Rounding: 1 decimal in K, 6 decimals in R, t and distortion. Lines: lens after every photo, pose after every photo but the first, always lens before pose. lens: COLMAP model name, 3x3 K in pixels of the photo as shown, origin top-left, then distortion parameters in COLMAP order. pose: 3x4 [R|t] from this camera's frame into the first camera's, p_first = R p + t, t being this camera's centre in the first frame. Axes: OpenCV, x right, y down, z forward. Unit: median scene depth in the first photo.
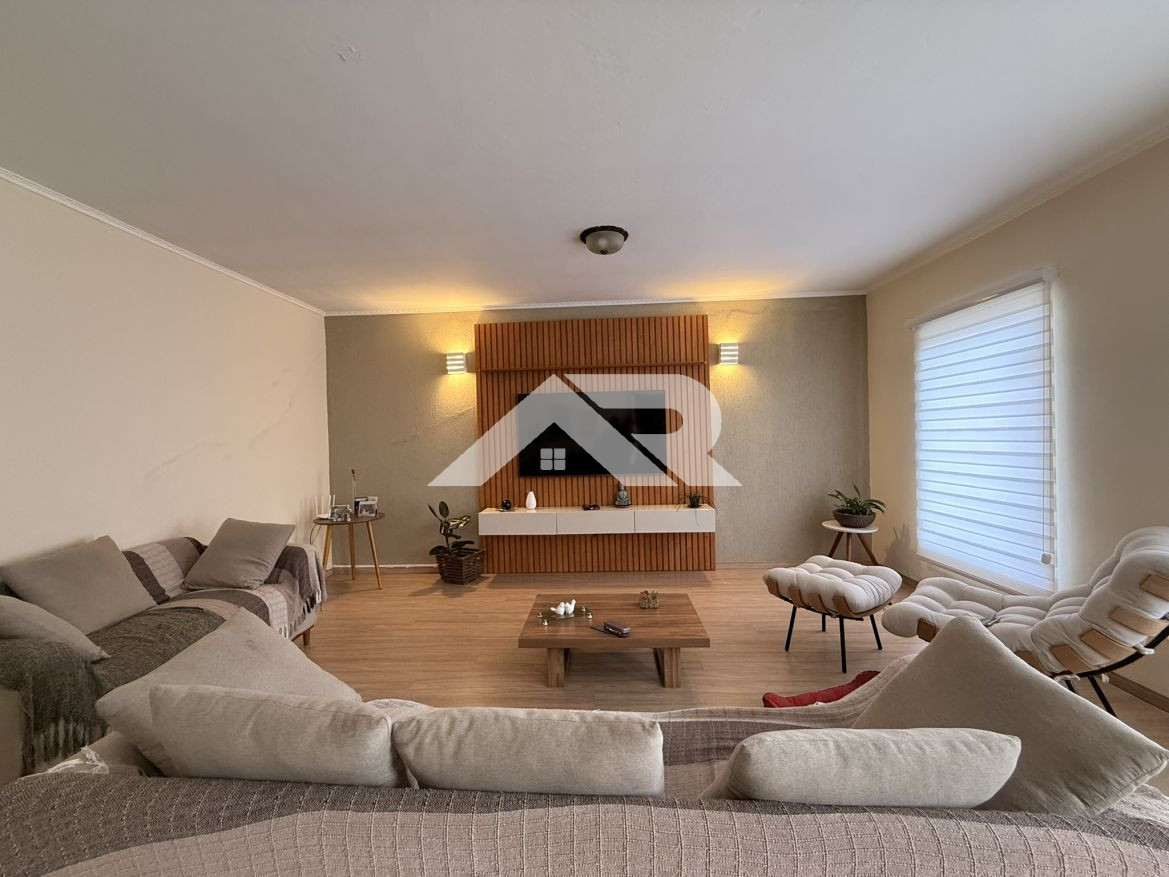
lens RADIAL K [[467.4, 0, 584.5], [0, 467.4, 437.5], [0, 0, 1]] dist [-0.002751, 0.001191]
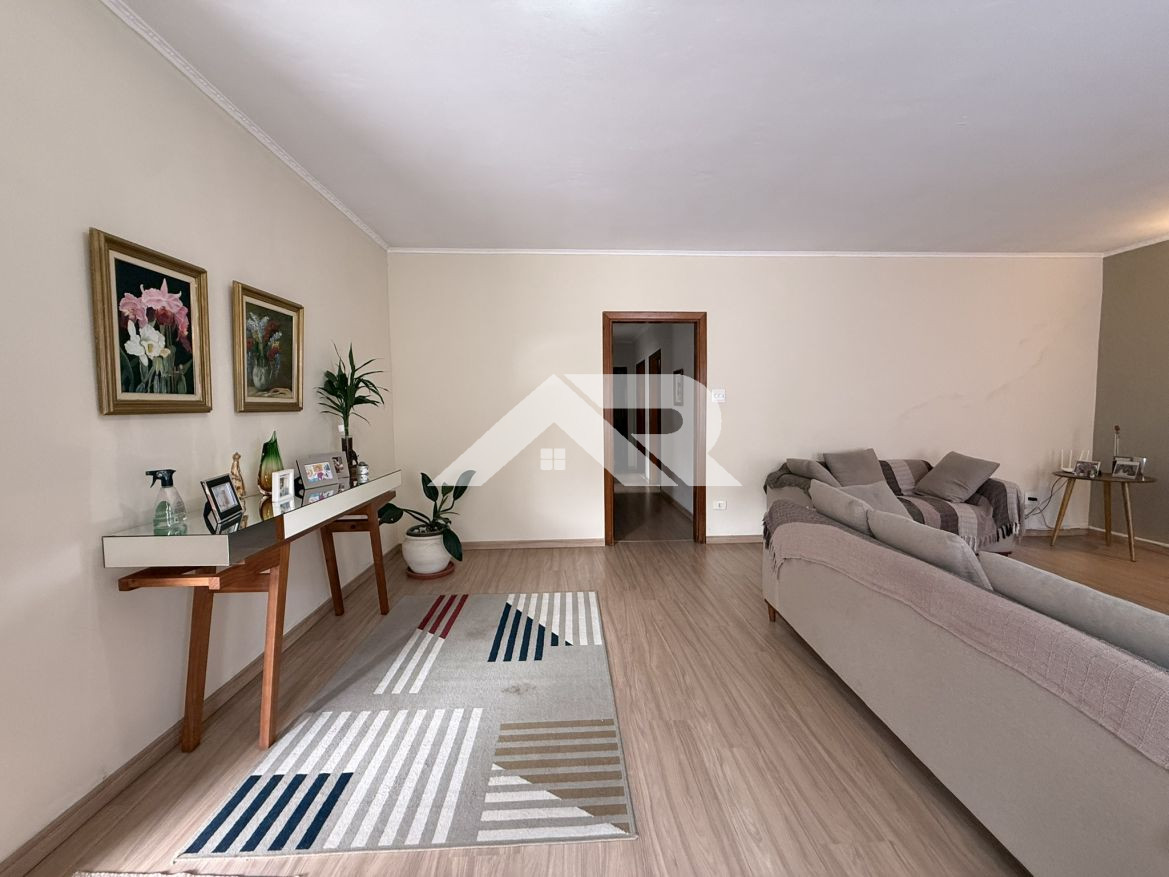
lens RADIAL K [[467.4, 0, 583.9], [0, 467.4, 439.2], [0, 0, 1]] dist [-0.002751, 0.001191]
pose [[0.086397, 0.088045, -0.992363, 0.333804], [0.000091, 0.996087, 0.088383, 0.016172], [0.996261, -0.007727, 0.086051, -0.110093]]
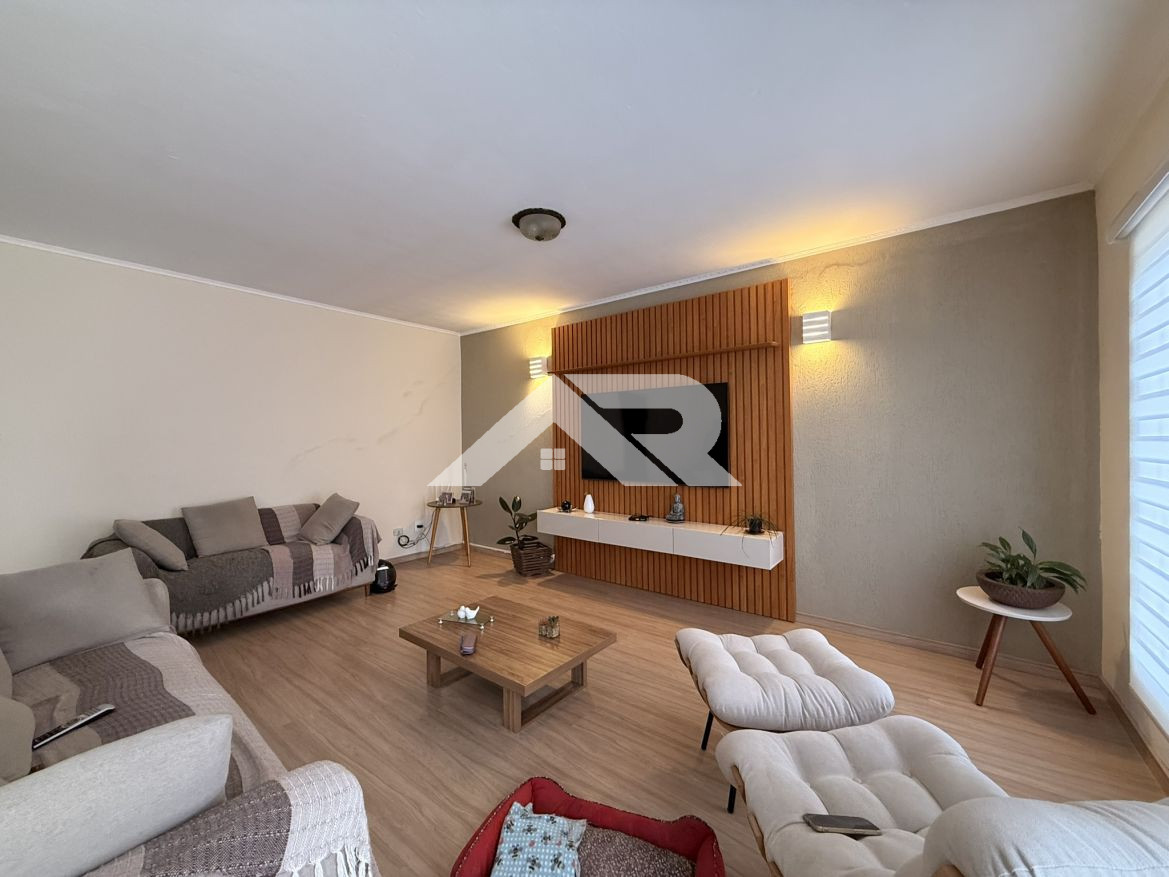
lens RADIAL K [[467.4, 0, 579.8], [0, 467.4, 437.3], [0, 0, 1]] dist [-0.002751, 0.001191]
pose [[0.810912, 0.016644, -0.584931, 0.467598], [-0.015463, 0.999856, 0.007013, -0.010298], [0.584964, 0.003358, 0.811052, 0.218835]]
